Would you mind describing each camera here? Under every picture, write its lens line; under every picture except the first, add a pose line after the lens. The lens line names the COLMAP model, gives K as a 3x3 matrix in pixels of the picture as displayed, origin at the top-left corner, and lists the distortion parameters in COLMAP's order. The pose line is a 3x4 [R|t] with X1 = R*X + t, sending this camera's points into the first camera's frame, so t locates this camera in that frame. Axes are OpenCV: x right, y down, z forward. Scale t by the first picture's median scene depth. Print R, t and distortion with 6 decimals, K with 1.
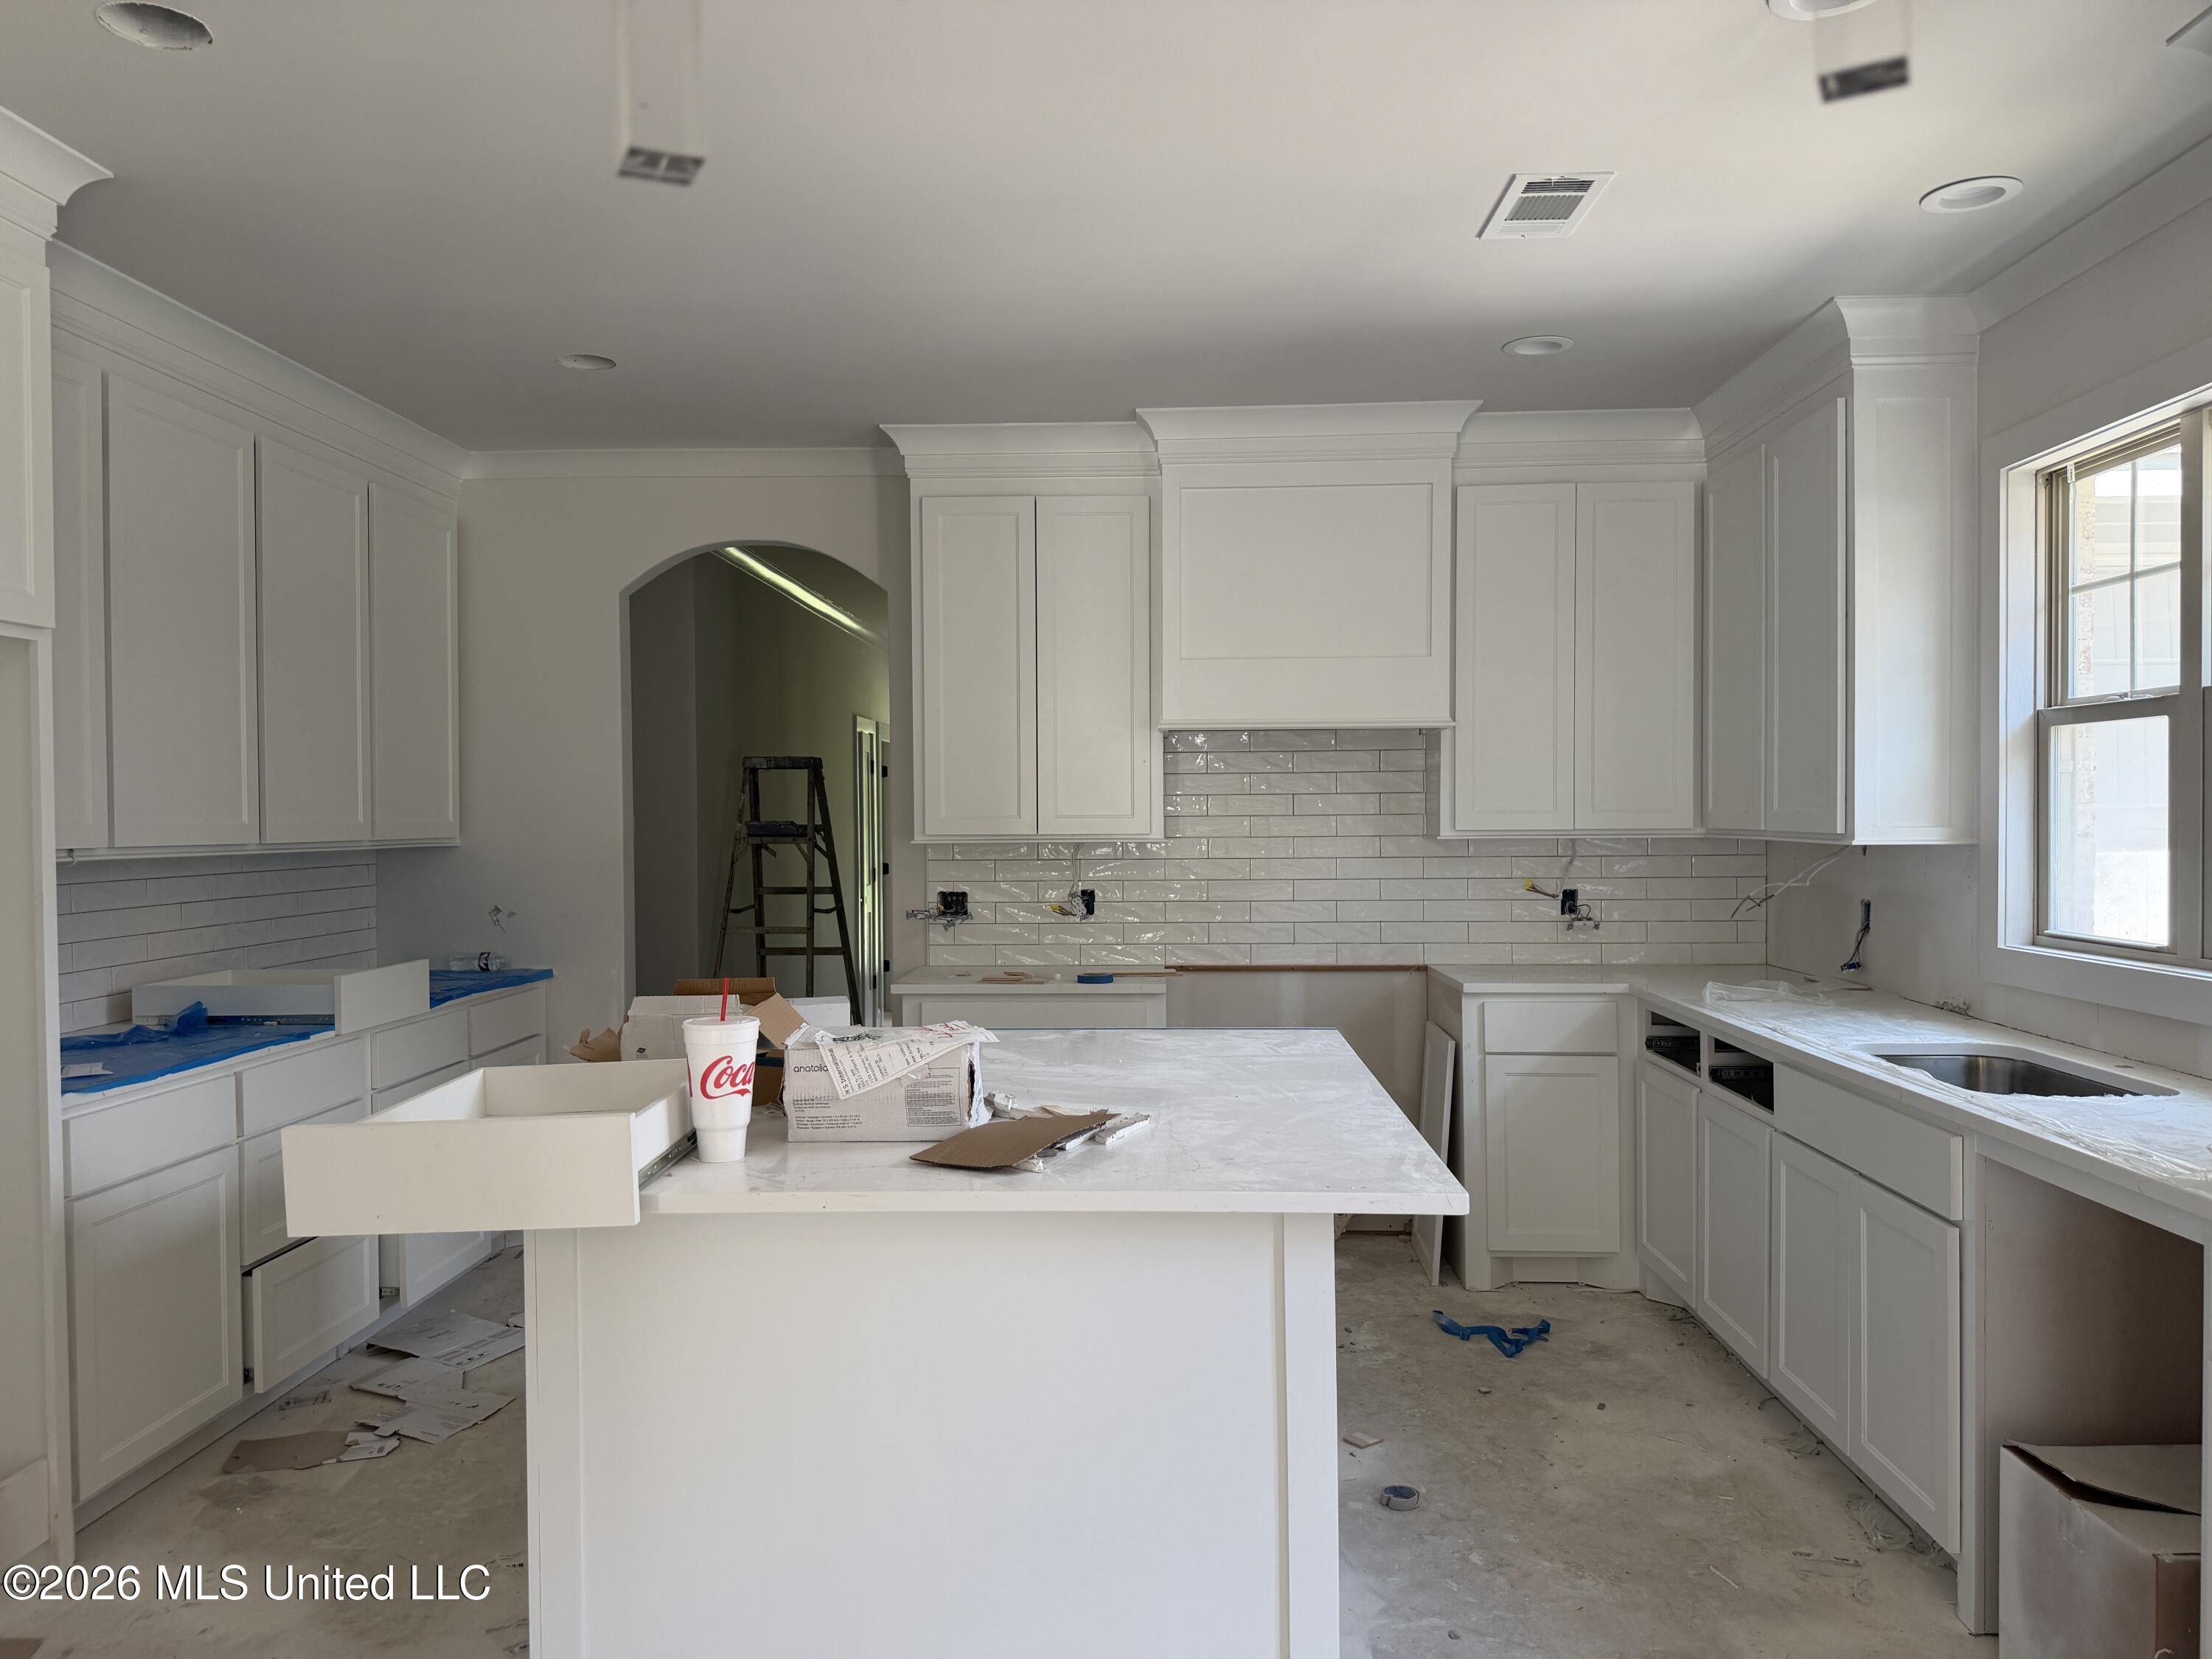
lens RADIAL K [[1572.4, 0, 1106.0], [0, 1572.4, 829.5], [0, 0, 1]] dist [0.000191, -0.070069]
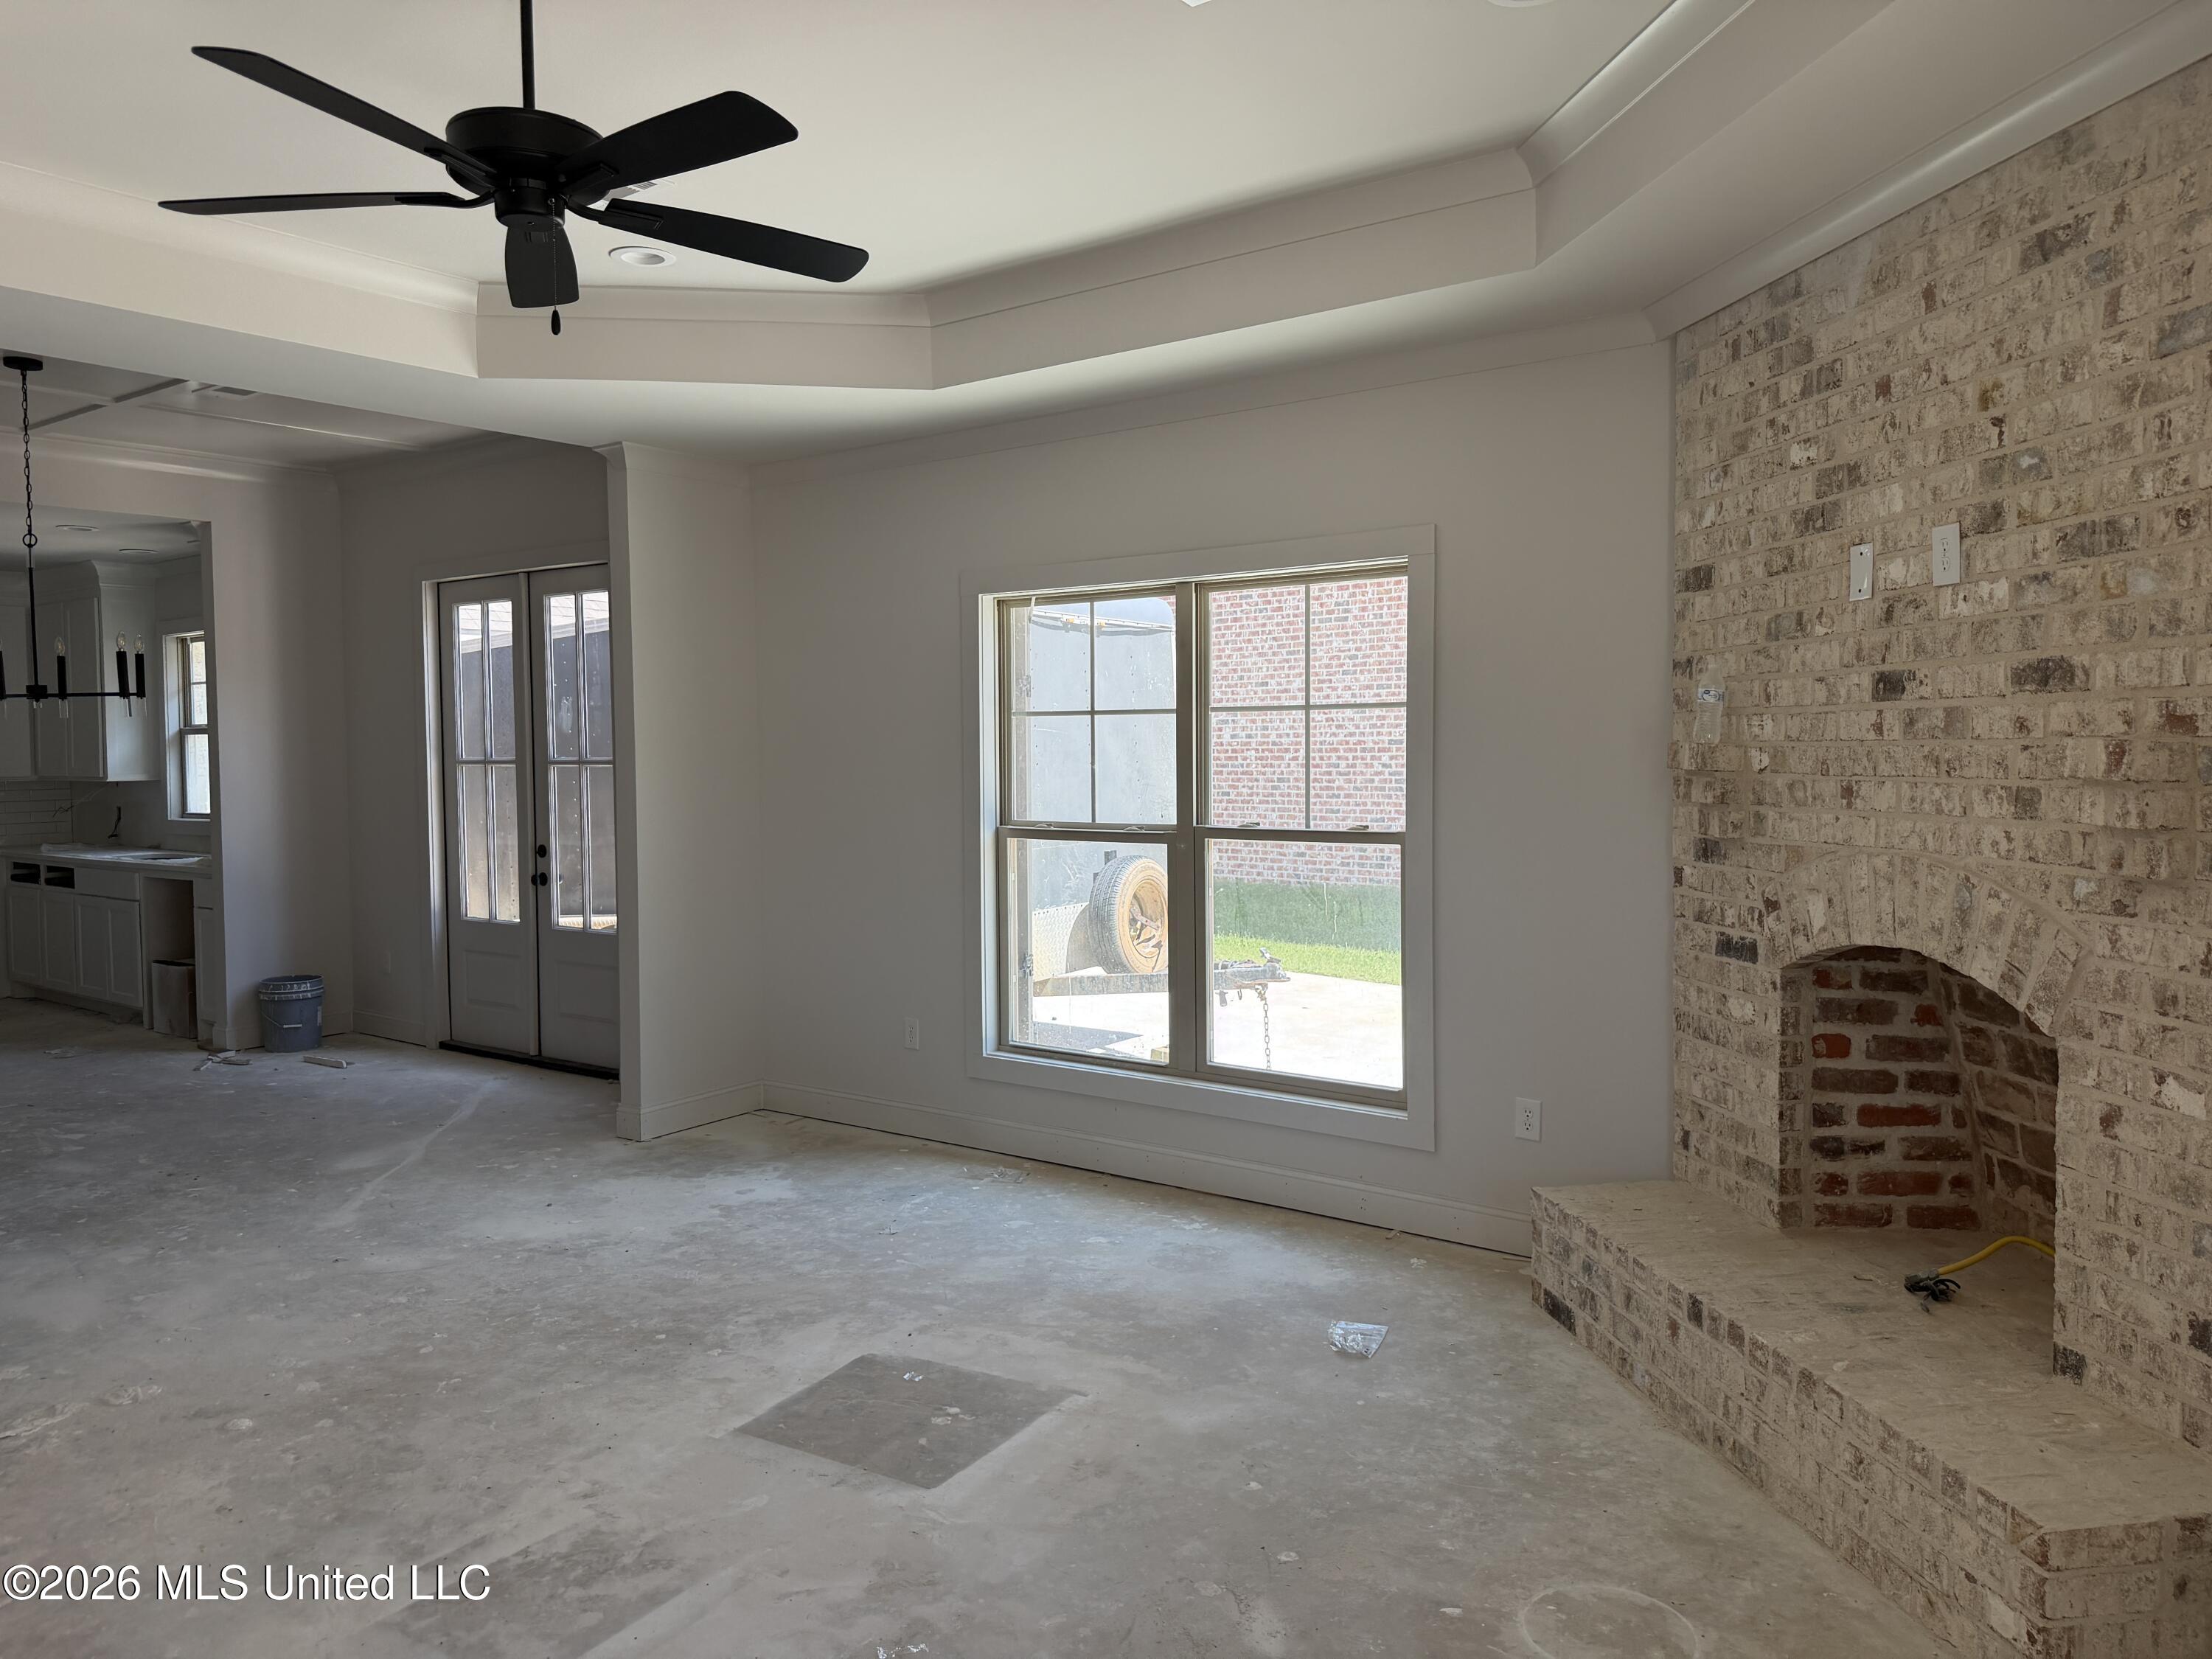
lens RADIAL K [[1559.3, 0, 1119.9], [0, 1559.3, 823.2], [0, 0, 1]] dist [0.091546, -0.133933]
pose [[0.567183, -0.036745, 0.822771, -0.505737], [0.014626, 0.999296, 0.034546, 0.009629], [-0.823462, -0.007560, 0.567322, -1.303149]]
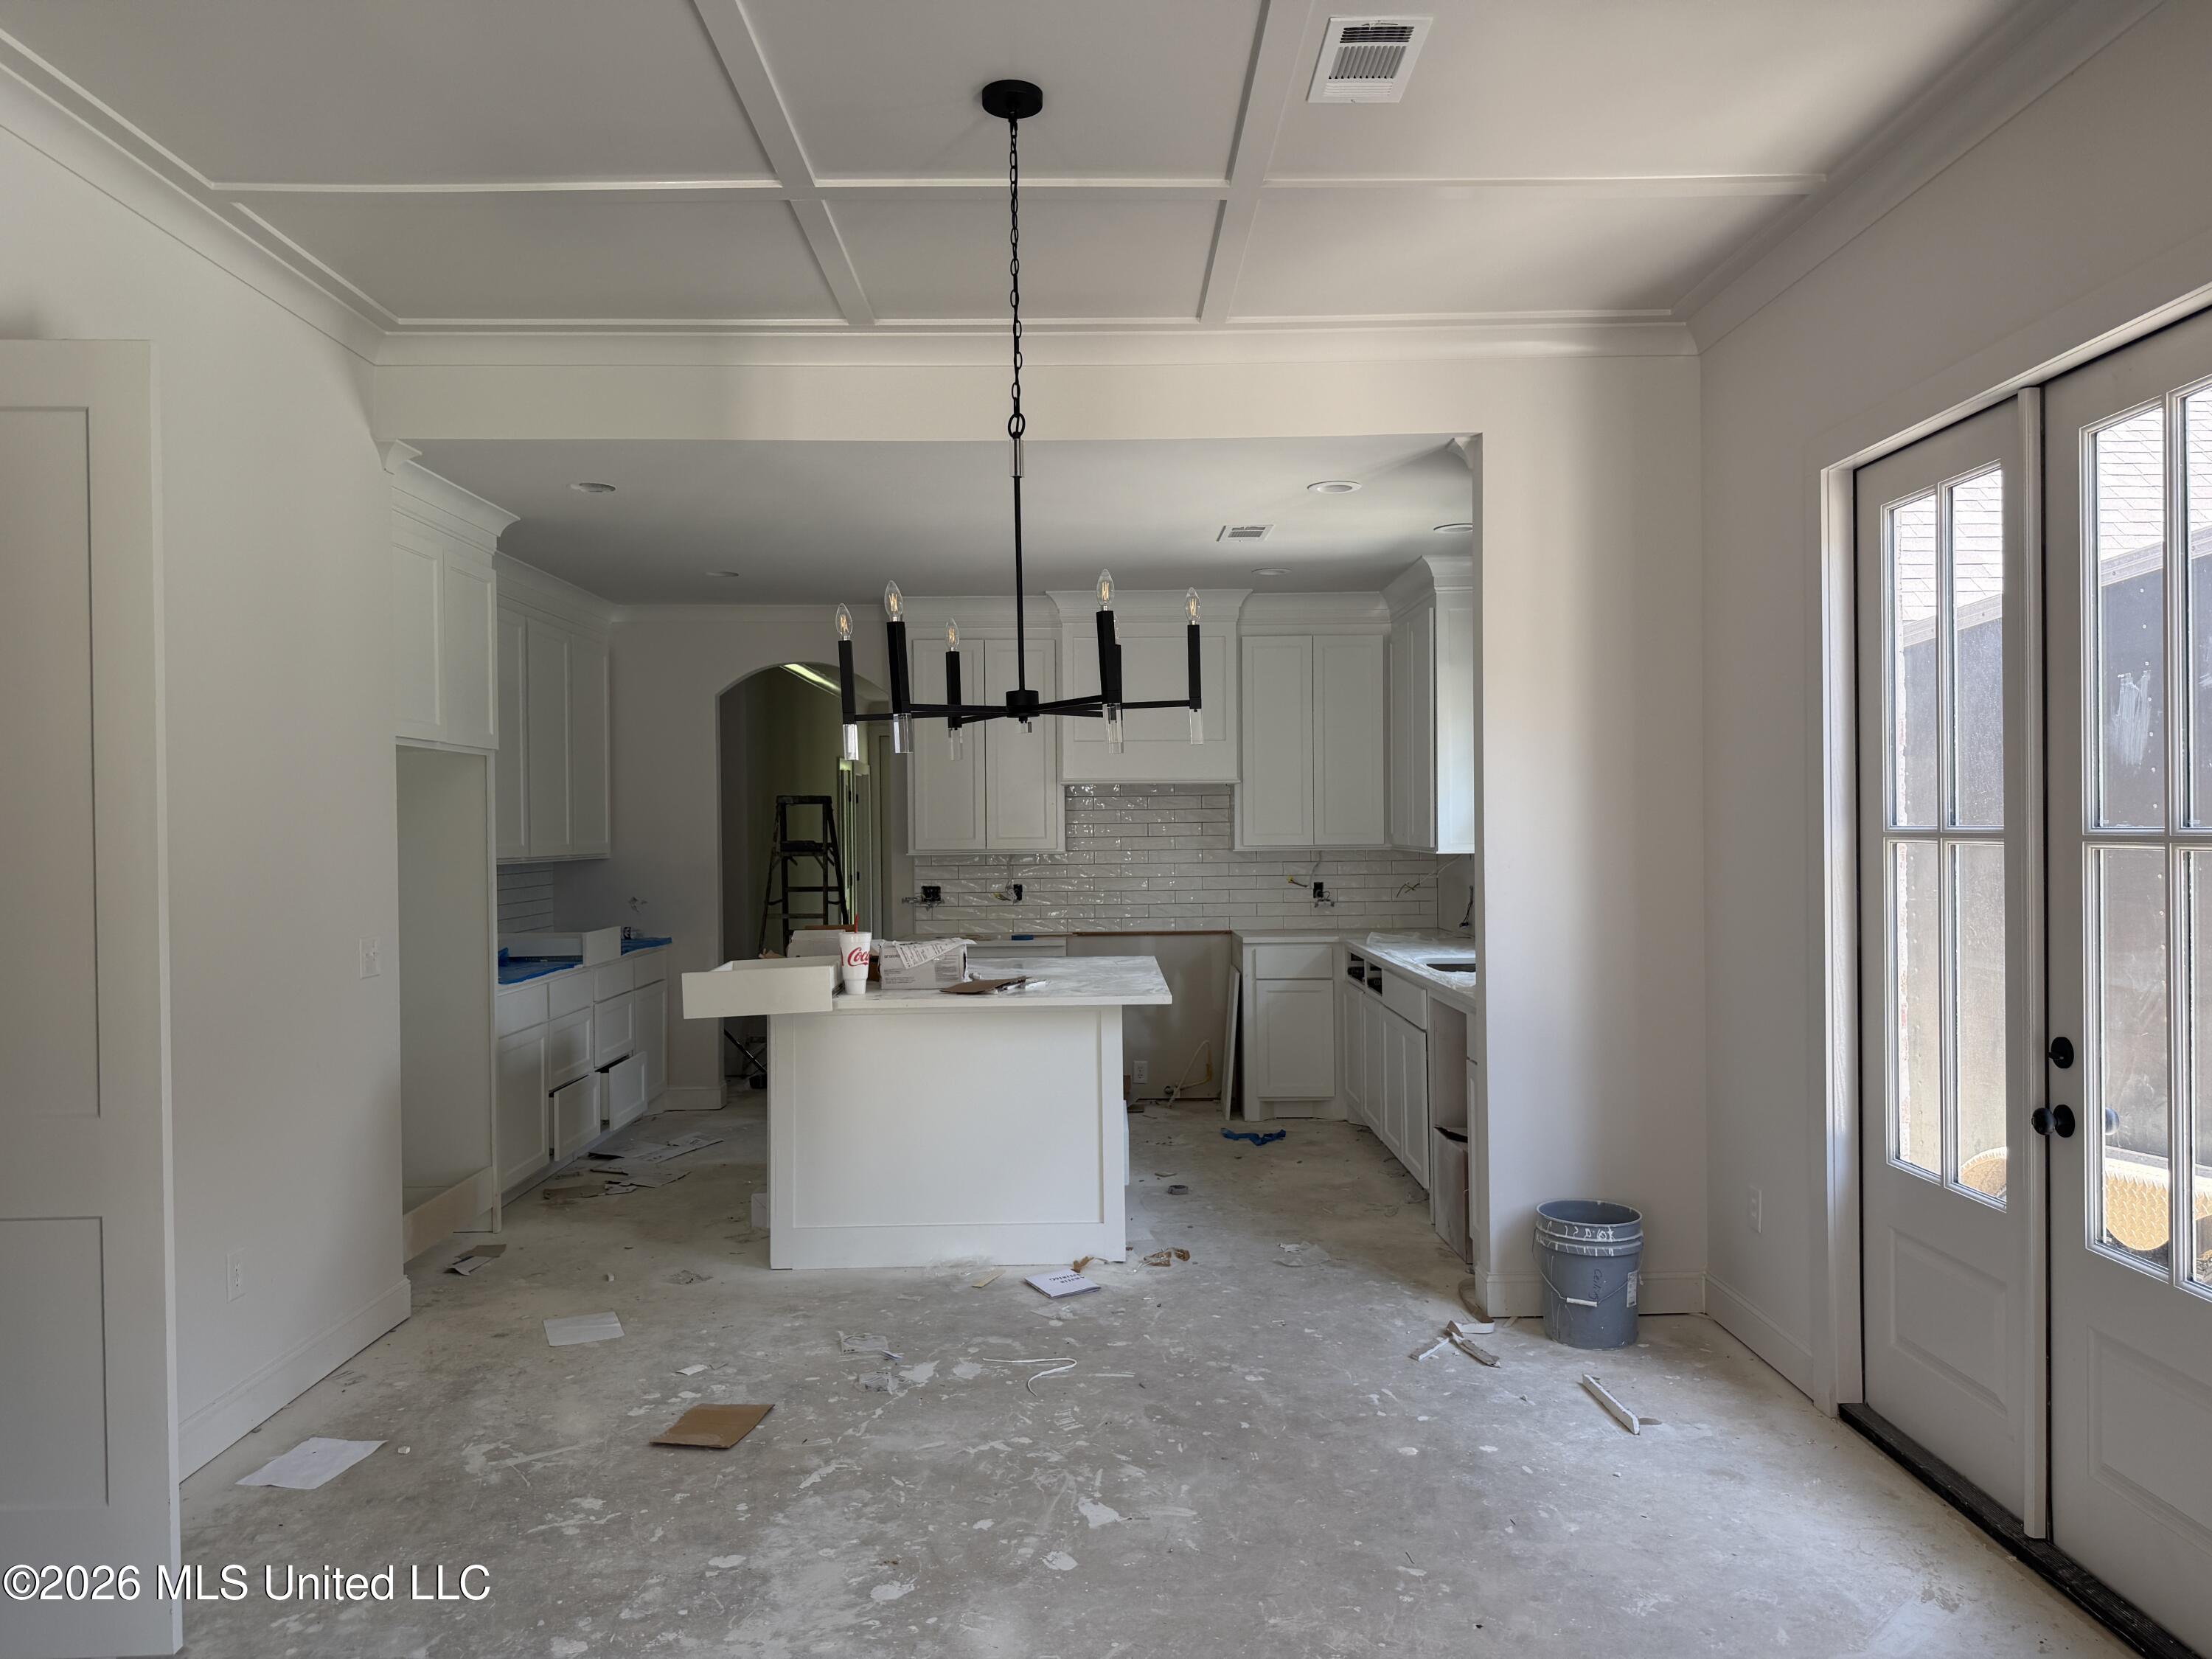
lens RADIAL K [[1559.3, 0, 1119.9], [0, 1559.3, 823.2], [0, 0, 1]] dist [0.091546, -0.133933]
pose [[0.998617, -0.003334, 0.052472, 0.009368], [0.003960, 0.999922, -0.011824, -0.004273], [-0.052429, 0.012015, 0.998552, -0.606839]]
